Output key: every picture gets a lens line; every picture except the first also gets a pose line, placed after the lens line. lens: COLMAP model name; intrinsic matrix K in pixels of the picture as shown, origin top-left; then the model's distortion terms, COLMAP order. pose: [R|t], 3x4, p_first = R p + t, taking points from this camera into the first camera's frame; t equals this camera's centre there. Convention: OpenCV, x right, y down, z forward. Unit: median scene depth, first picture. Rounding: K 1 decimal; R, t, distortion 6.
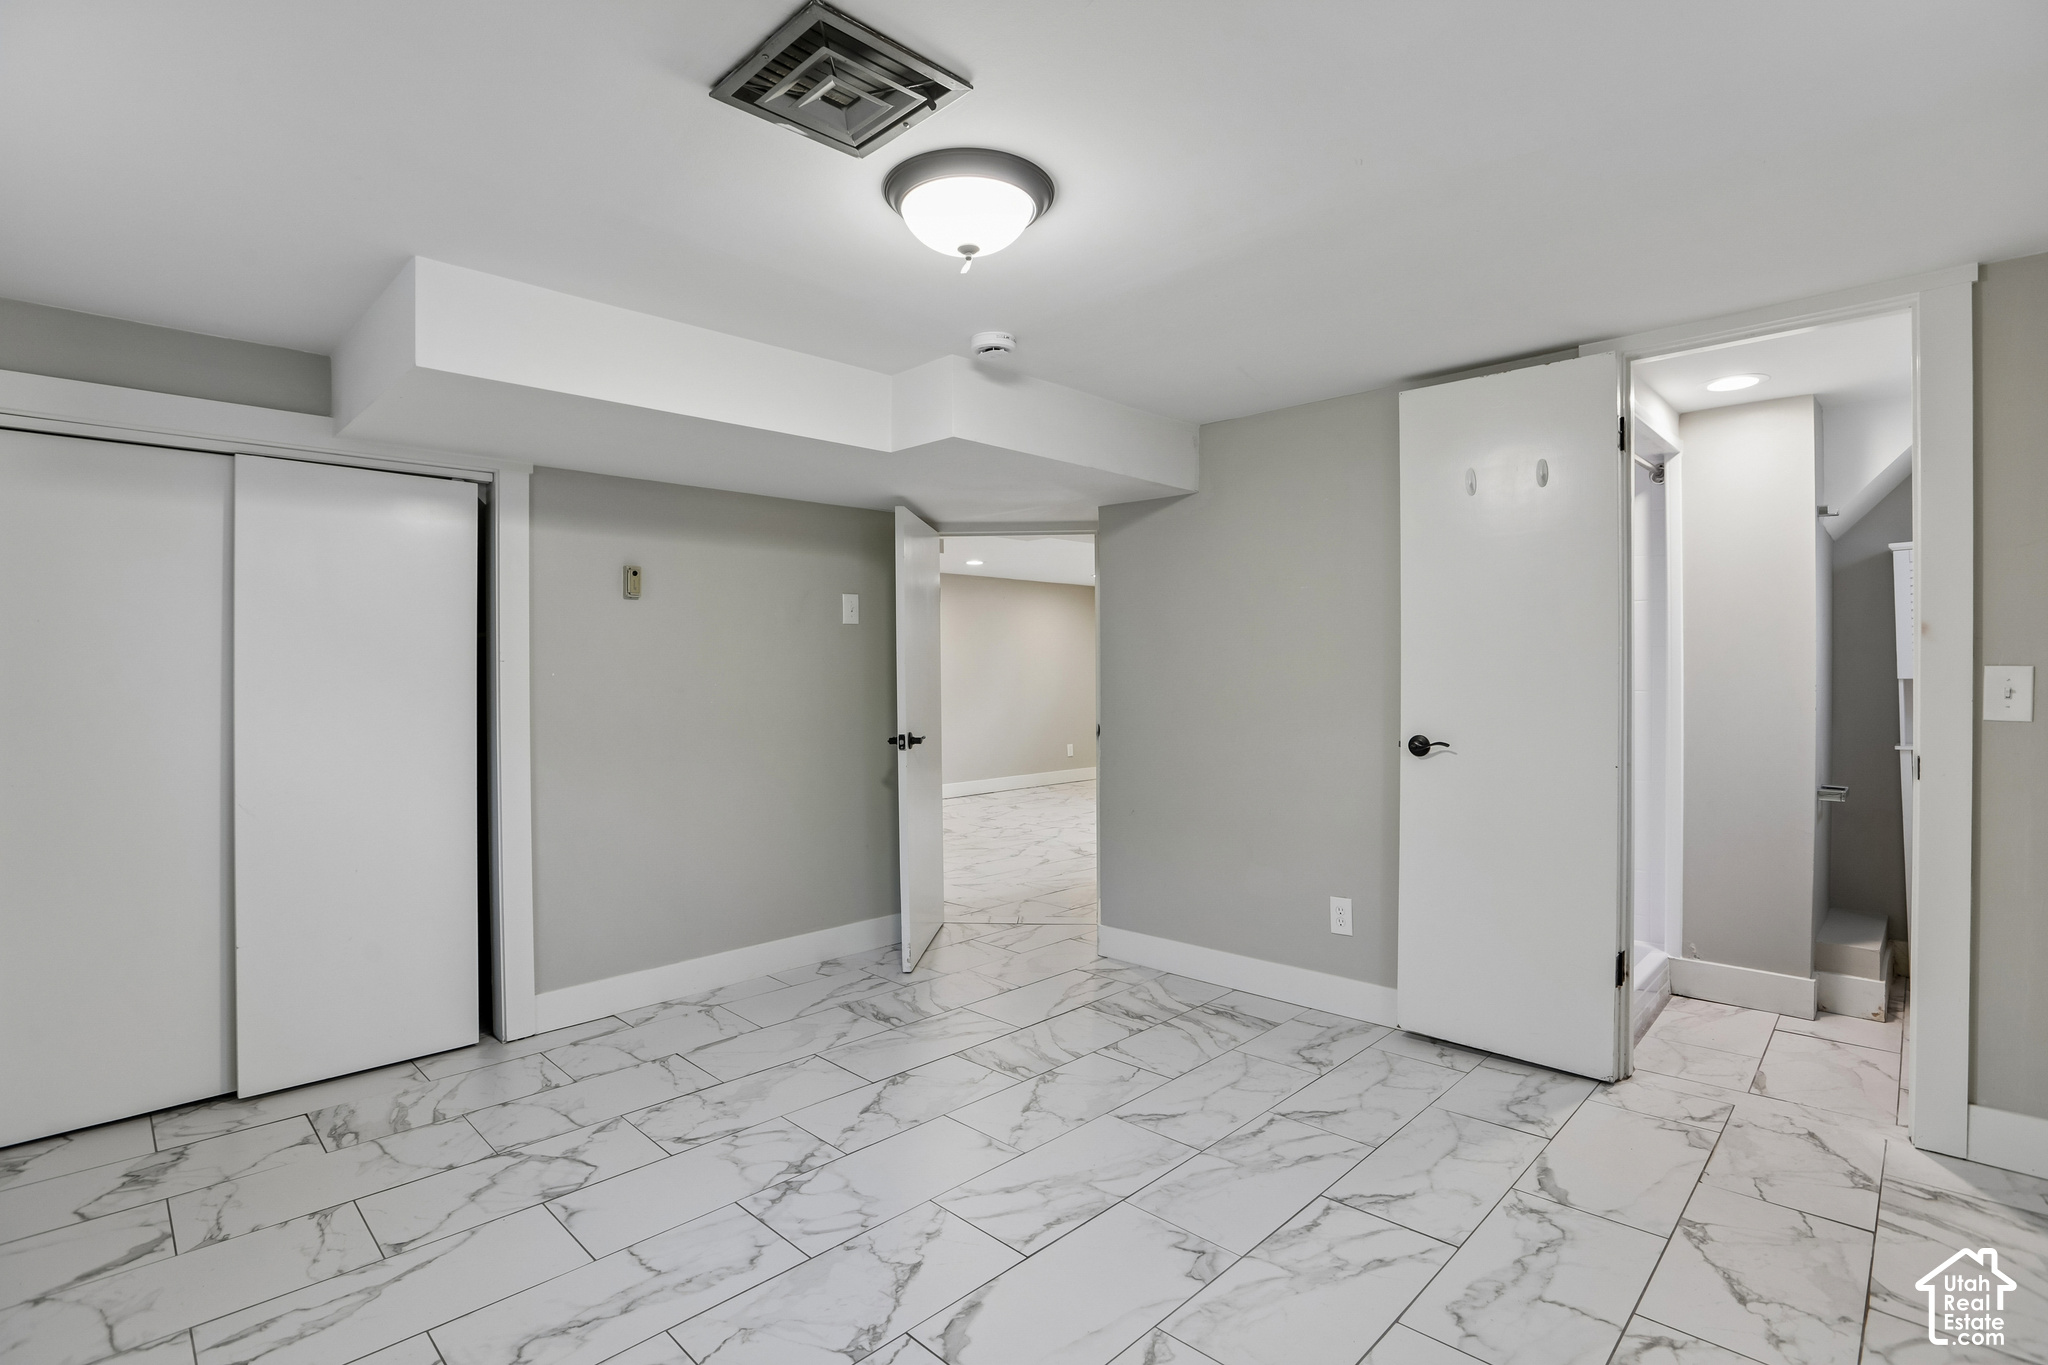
lens RADIAL K [[971.6, 0, 1017.6], [0, 971.6, 670.7], [0, 0, 1]] dist [-0.058572, 0.019269]
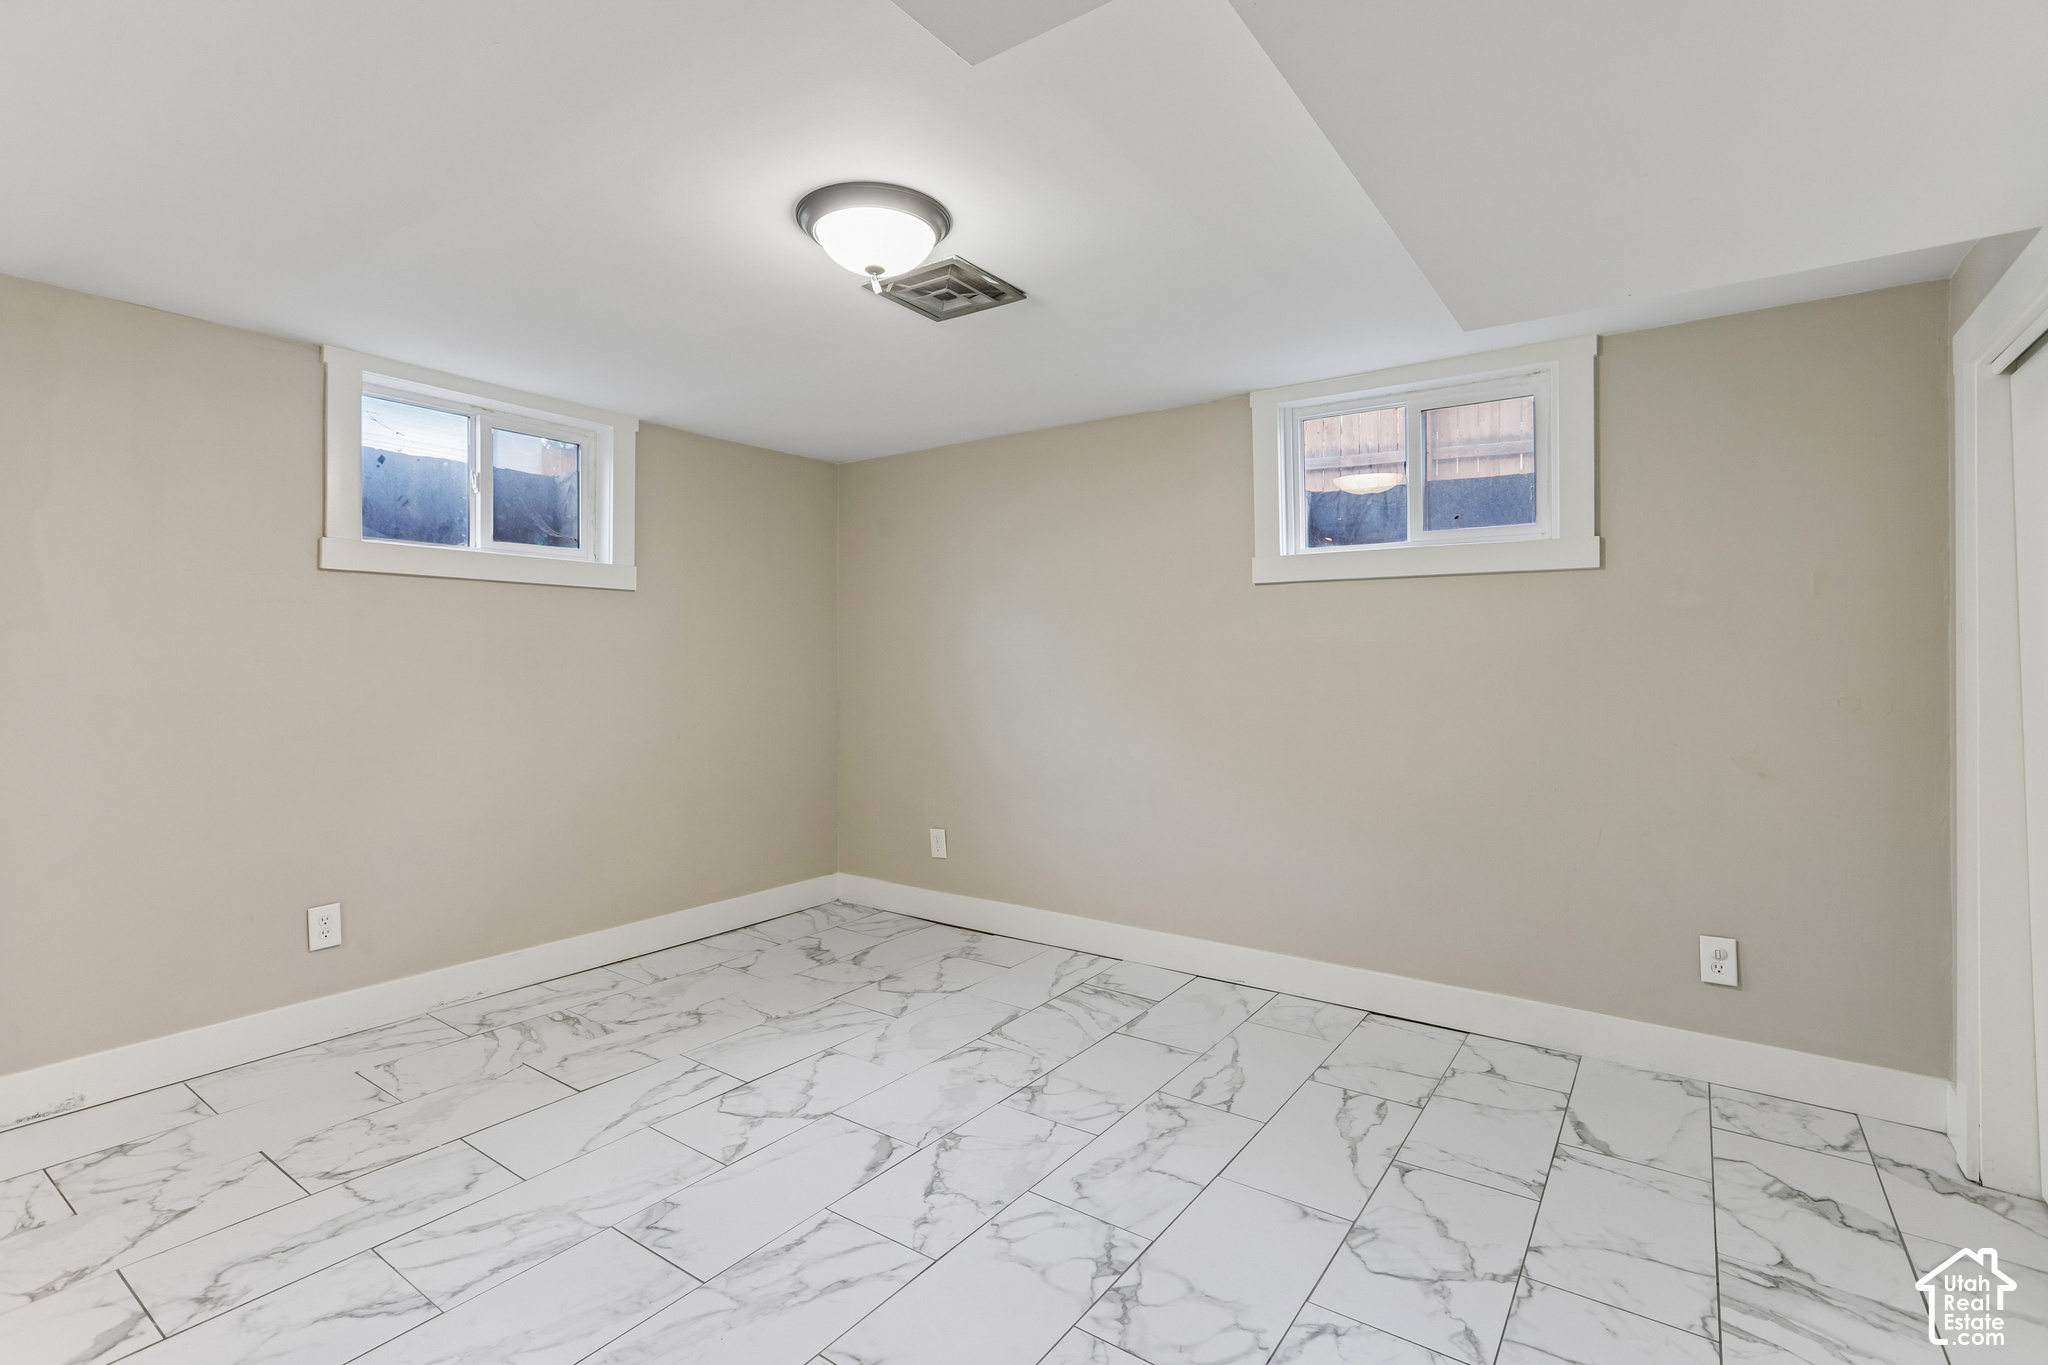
lens RADIAL K [[959.2, 0, 1019.0], [0, 959.2, 668.0], [0, 0, 1]] dist [-0.018462, 0.000387]
pose [[-0.985568, 0.004114, -0.169232, -0.023387], [0.004641, 0.999986, -0.002720, 0.021685], [0.169218, -0.003467, -0.985573, 1.928232]]
